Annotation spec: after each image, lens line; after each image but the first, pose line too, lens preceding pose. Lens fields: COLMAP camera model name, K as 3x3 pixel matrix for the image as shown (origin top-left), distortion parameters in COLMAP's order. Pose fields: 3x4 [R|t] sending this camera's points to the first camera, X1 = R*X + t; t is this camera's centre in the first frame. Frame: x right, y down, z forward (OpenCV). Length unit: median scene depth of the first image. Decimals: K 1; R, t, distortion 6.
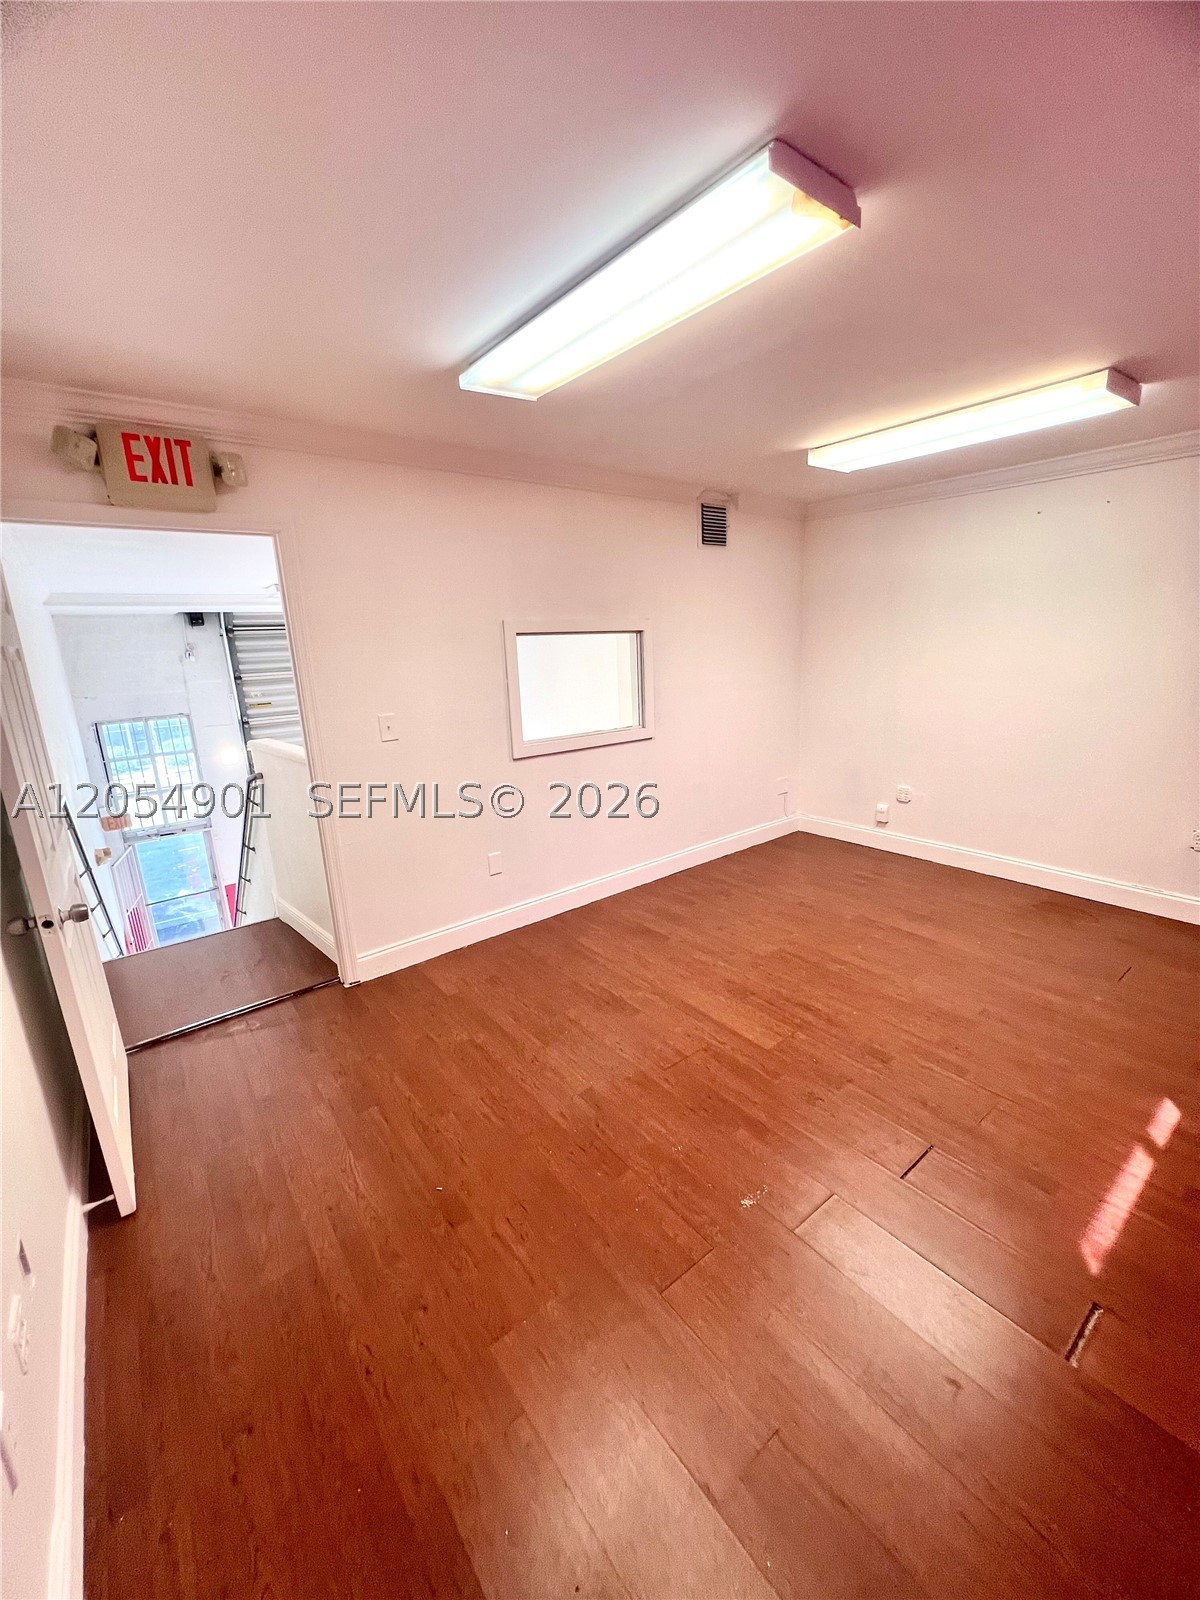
lens RADIAL K [[632.3, 0, 598.2], [0, 632.3, 792.7], [0, 0, 1]] dist [-0.003454, 0.000879]
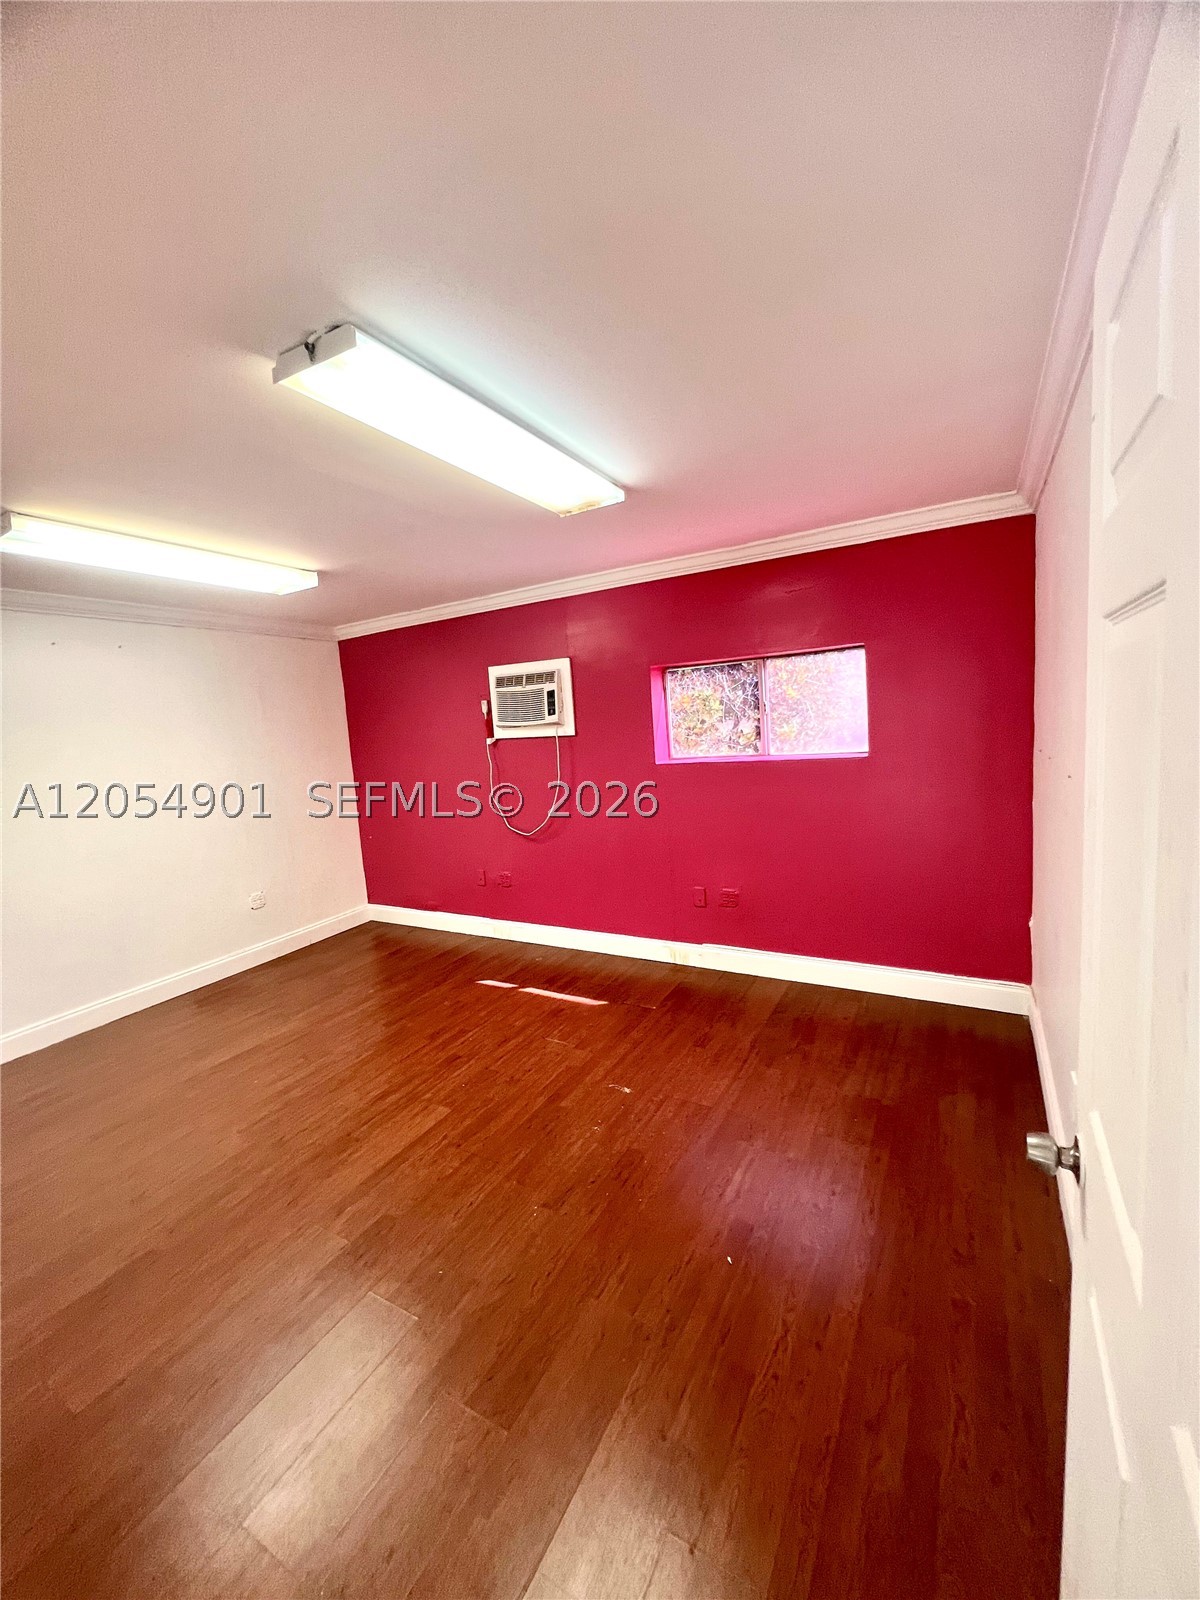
lens RADIAL K [[632.3, 0, 602.5], [0, 632.3, 804.2], [0, 0, 1]] dist [-0.003454, 0.000879]
pose [[-0.367761, -0.060765, 0.927933, -0.805096], [0.300307, 0.936637, 0.180353, -0.198368], [-0.880095, 0.344991, -0.326210, 0.972137]]
